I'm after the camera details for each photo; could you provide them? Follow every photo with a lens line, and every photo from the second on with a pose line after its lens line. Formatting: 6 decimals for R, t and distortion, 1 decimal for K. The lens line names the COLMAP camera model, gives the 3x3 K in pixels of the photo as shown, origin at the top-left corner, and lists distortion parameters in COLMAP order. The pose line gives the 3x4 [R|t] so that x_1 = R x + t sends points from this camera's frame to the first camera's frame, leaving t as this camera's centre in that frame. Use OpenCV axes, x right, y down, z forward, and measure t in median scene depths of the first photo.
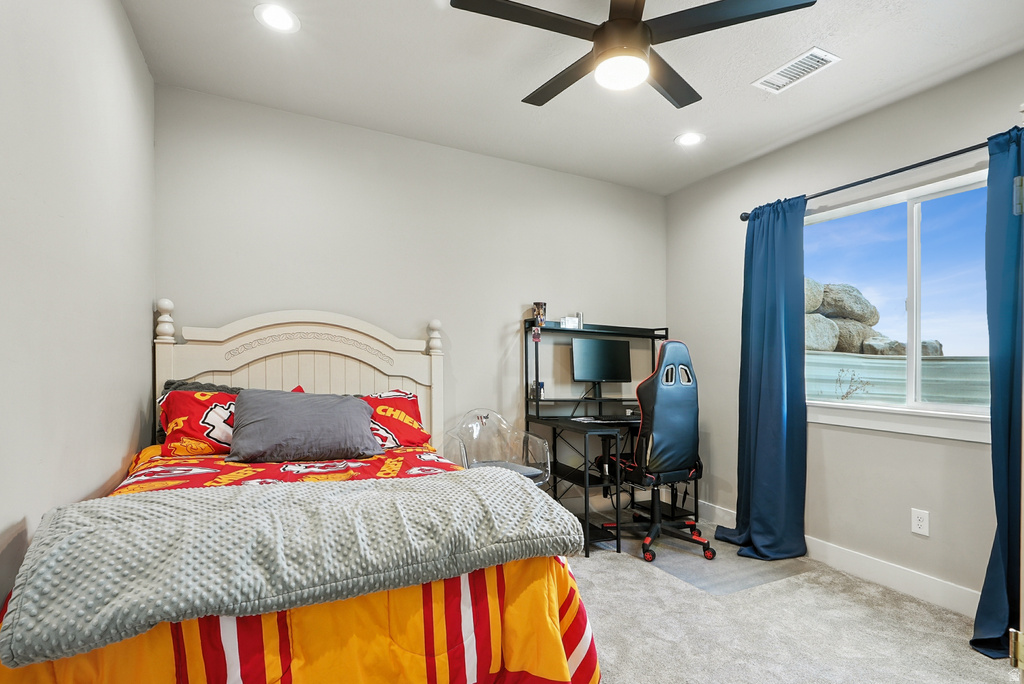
lens RADIAL K [[466.3, 0, 512.0], [0, 466.3, 342.0], [0, 0, 1]] dist [-0.001907, 0.000475]
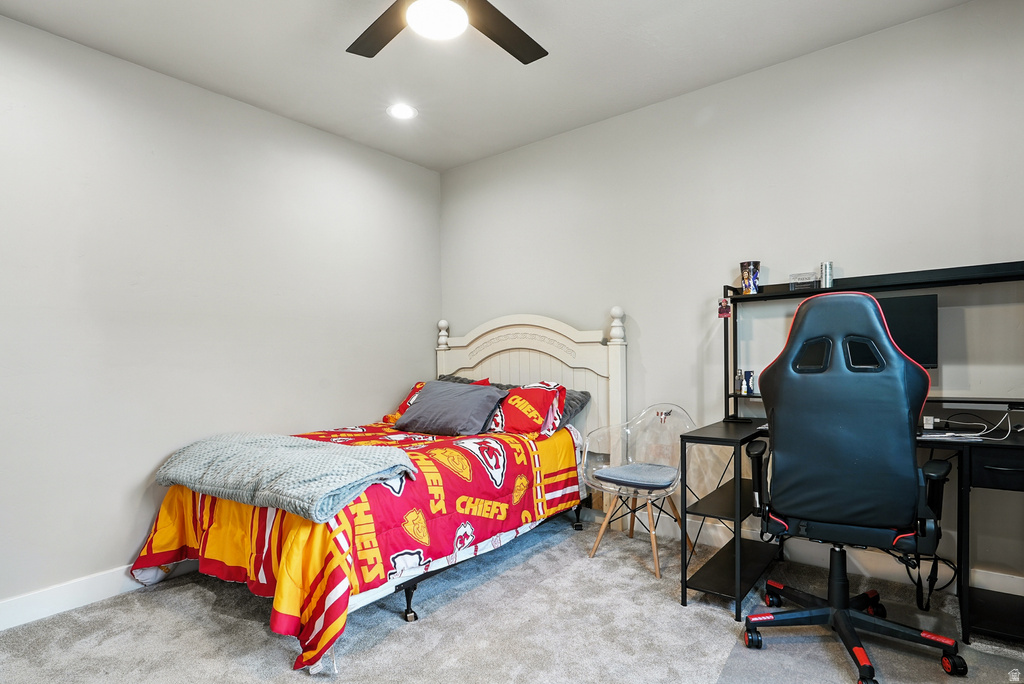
lens RADIAL K [[502.8, 0, 535.7], [0, 502.8, 342.4], [0, 0, 1]] dist [-0.002289, -0.000079]
pose [[0.517046, -0.061749, -0.853727, 0.661948], [0.090128, 0.995777, -0.017439, 0.028397], [0.851199, -0.067928, 0.520428, 0.352041]]
